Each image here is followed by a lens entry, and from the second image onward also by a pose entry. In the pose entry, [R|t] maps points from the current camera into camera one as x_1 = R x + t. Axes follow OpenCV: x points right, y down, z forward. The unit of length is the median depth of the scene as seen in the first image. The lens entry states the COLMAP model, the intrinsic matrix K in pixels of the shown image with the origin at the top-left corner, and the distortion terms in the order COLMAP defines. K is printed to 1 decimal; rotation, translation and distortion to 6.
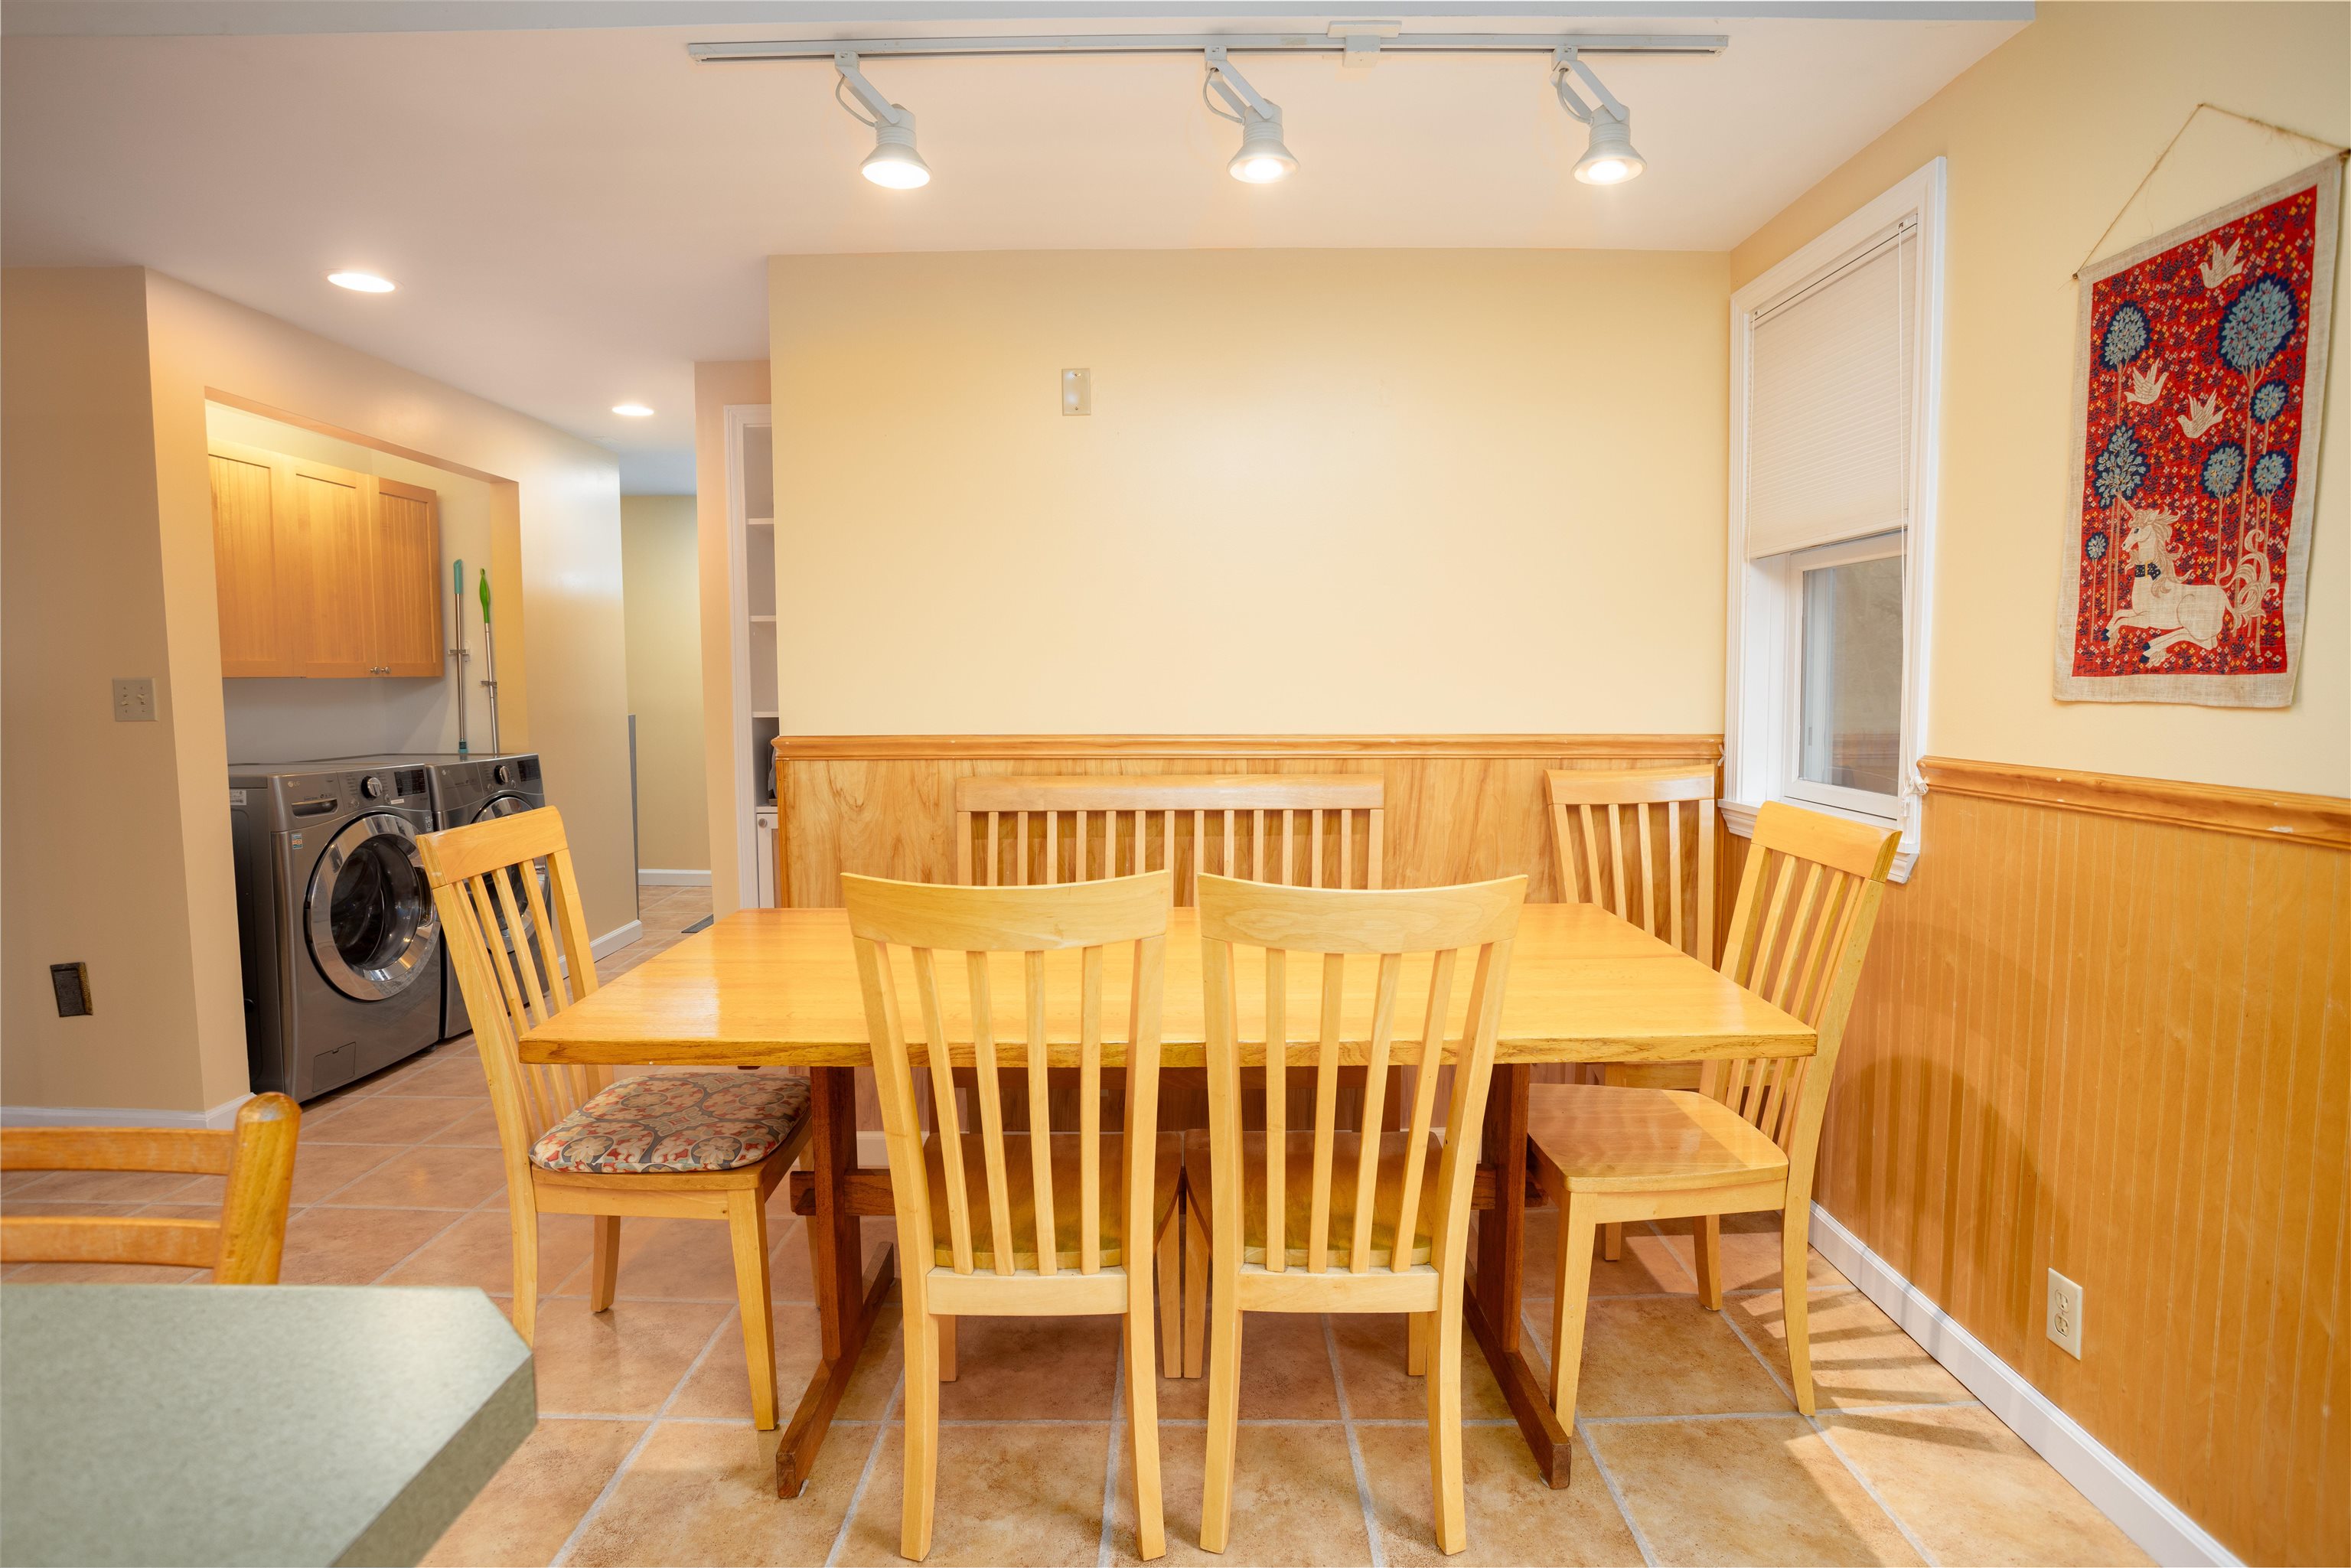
lens RADIAL K [[1268.4, 0, 1156.7], [0, 1268.4, 771.8], [0, 0, 1]] dist [-0.011612, 0.003470]
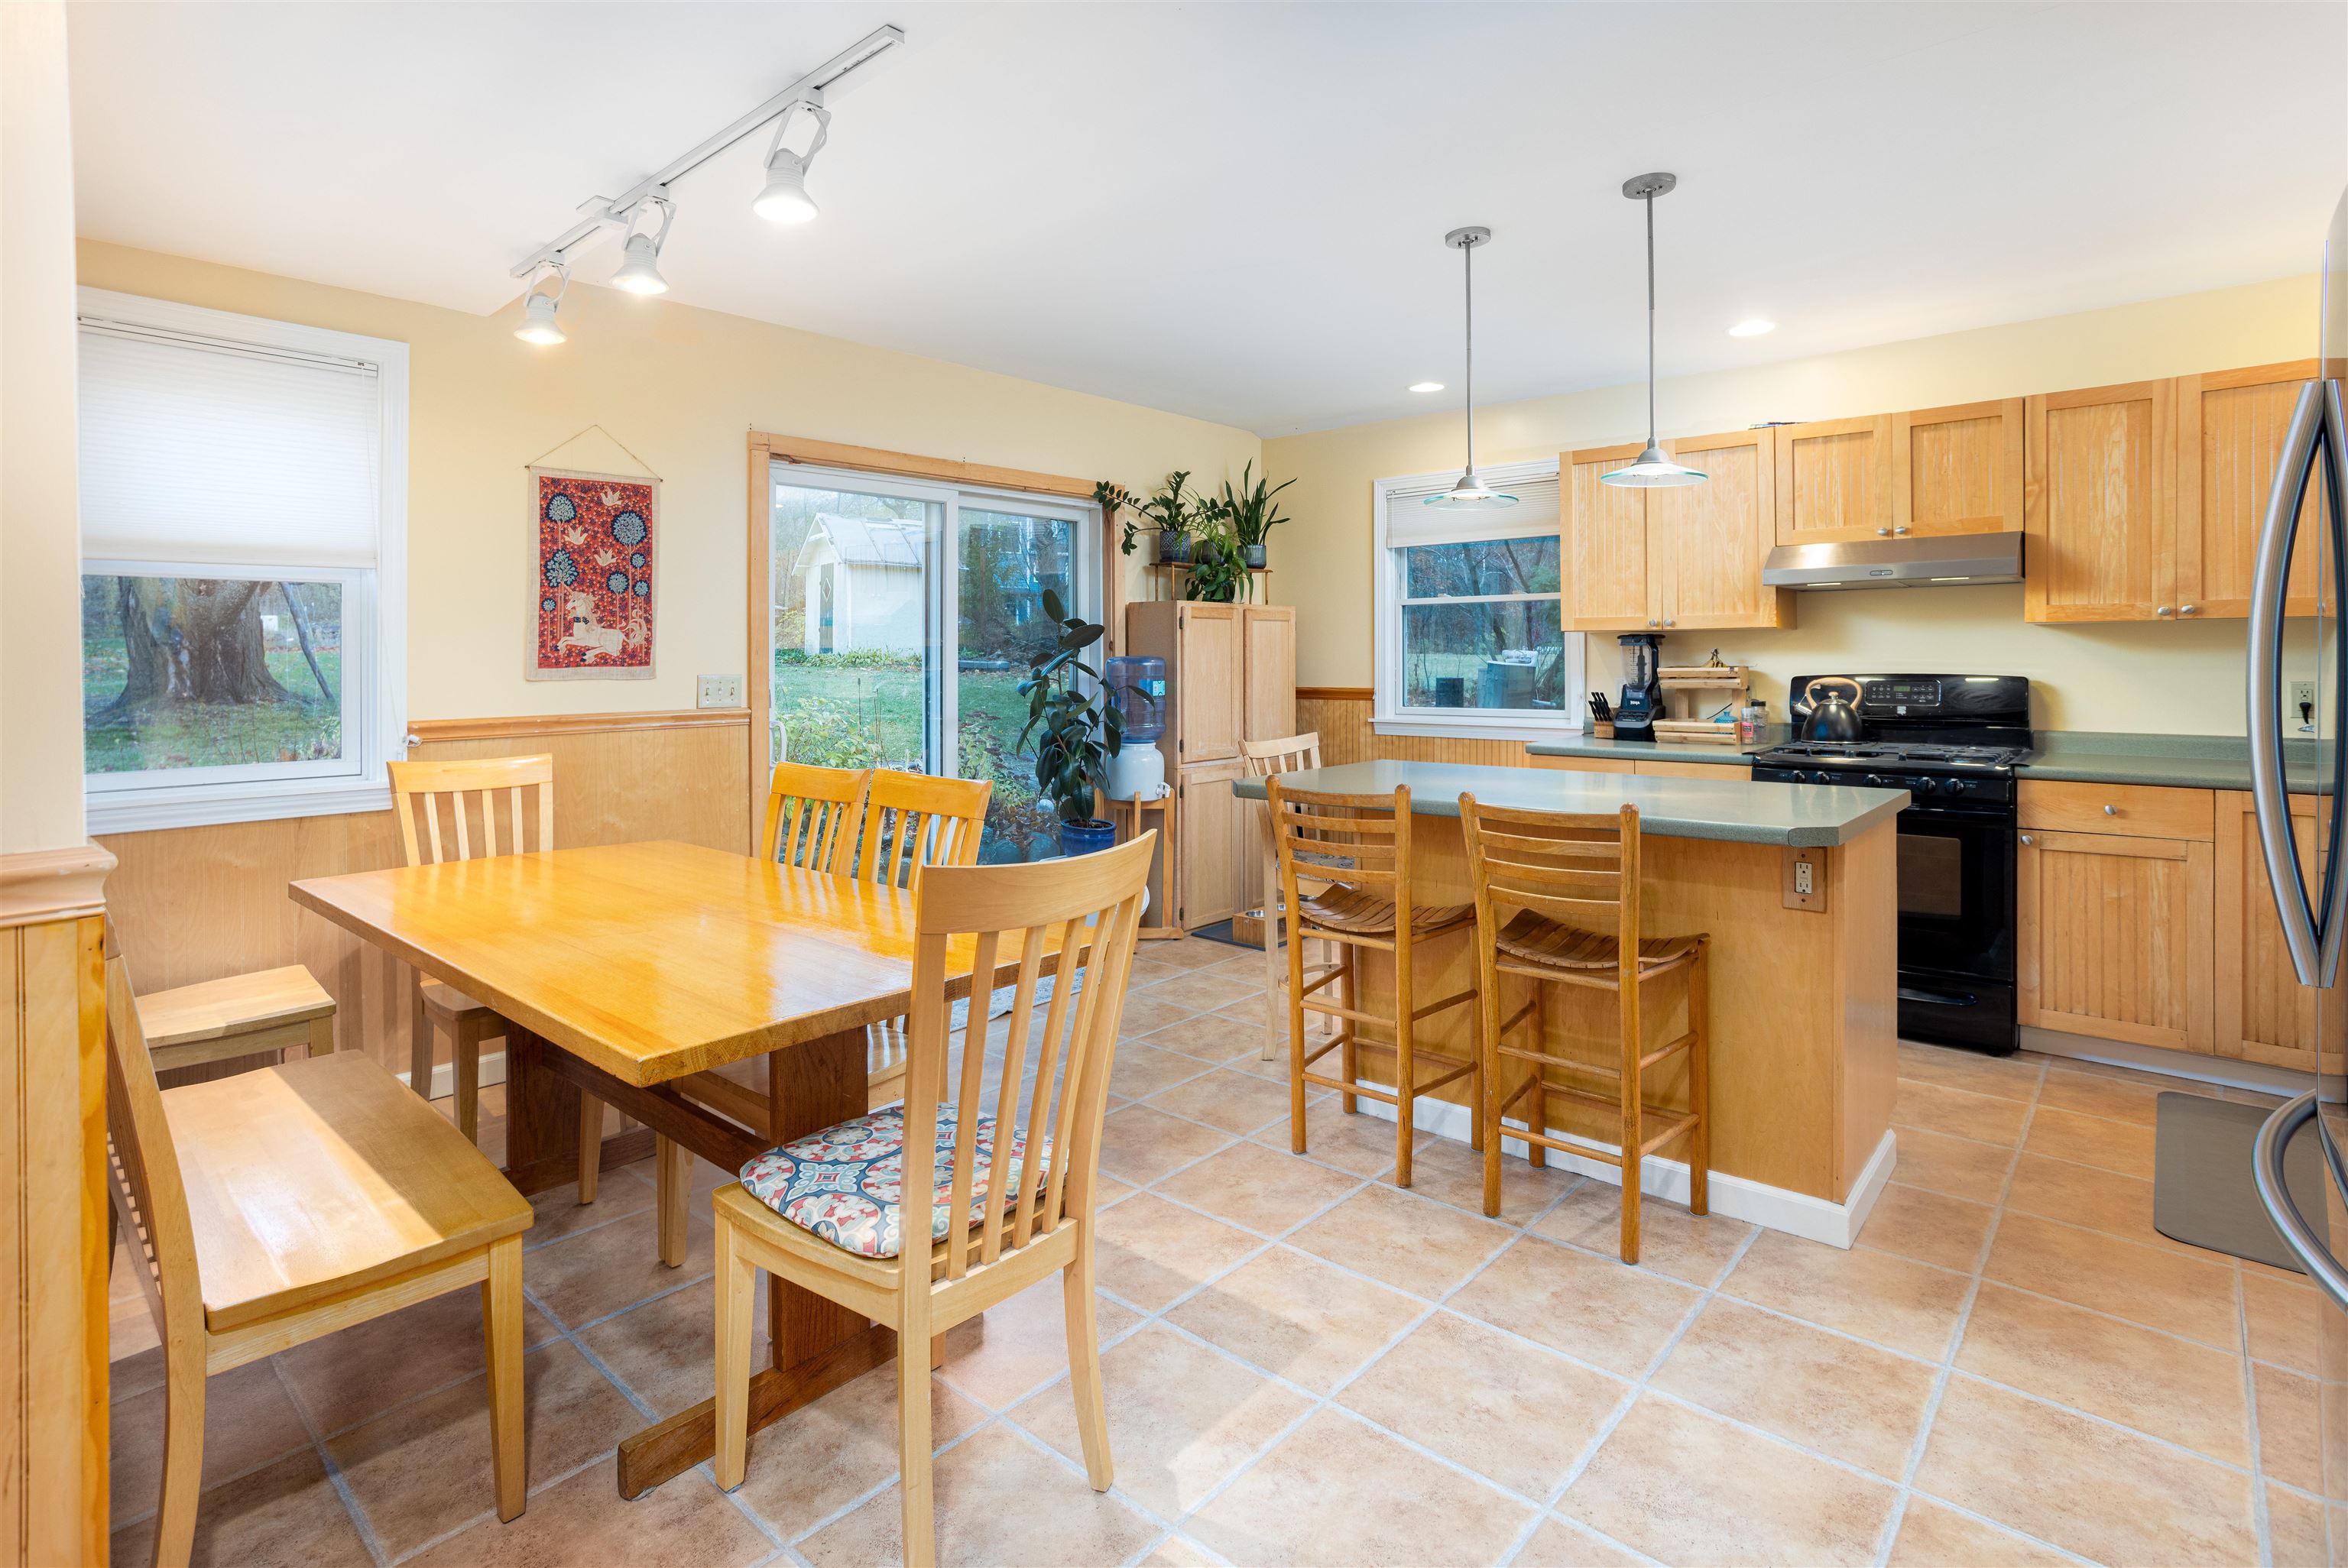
lens RADIAL K [[1169.6, 0, 1172.5], [0, 1169.6, 672.8], [0, 0, 1]] dist [0.000081, 0.002613]
pose [[-0.759120, 0.005756, 0.650925, -1.292452], [0.062493, 0.995987, 0.064072, -0.130114], [-0.647944, 0.089317, -0.756433, 1.831871]]
